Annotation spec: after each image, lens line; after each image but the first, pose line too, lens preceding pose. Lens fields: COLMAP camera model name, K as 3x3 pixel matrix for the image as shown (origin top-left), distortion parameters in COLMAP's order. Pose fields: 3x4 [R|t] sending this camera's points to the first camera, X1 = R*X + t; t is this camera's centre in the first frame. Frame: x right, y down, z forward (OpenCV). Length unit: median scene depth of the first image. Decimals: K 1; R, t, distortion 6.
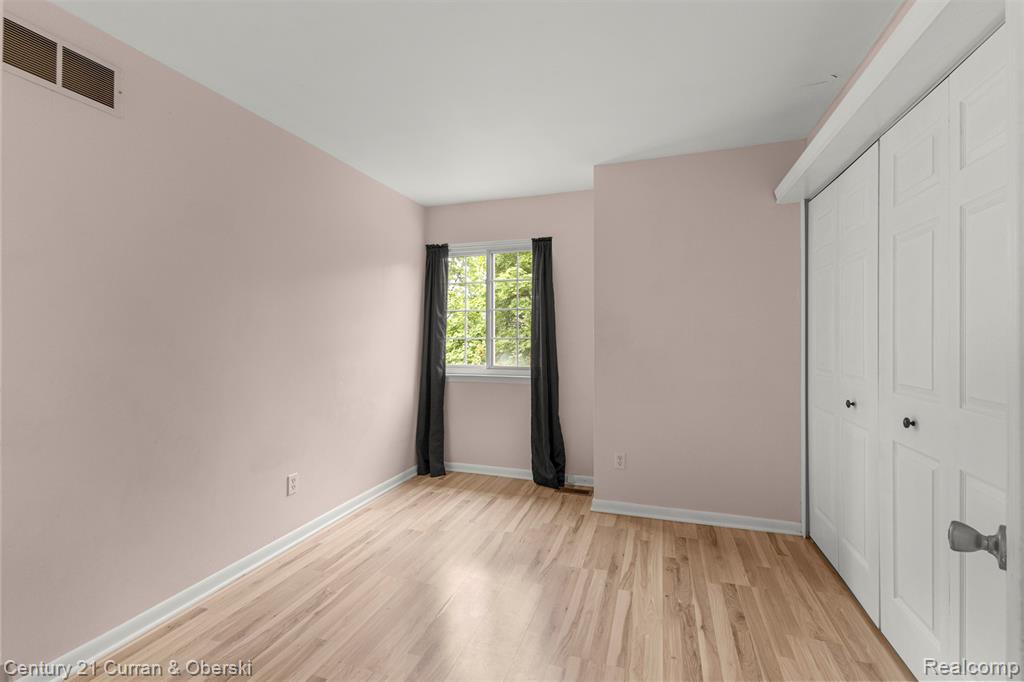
lens RADIAL K [[446.6, 0, 513.6], [0, 446.6, 340.2], [0, 0, 1]] dist [0.013445, -0.002286]
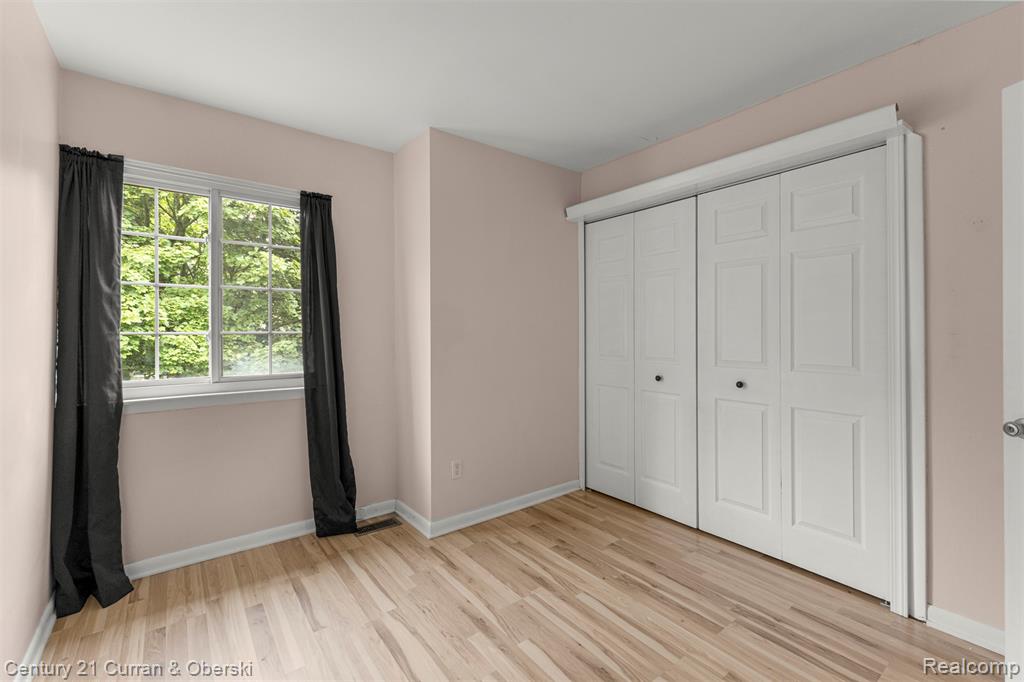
lens RADIAL K [[446.6, 0, 515.1], [0, 446.6, 331.0], [0, 0, 1]] dist [0.013445, -0.002286]
pose [[0.554093, -0.000840, 0.832454, -0.468441], [0.008806, 0.999949, -0.004853, -0.000569], [-0.832408, 0.010019, 0.554072, 0.433206]]
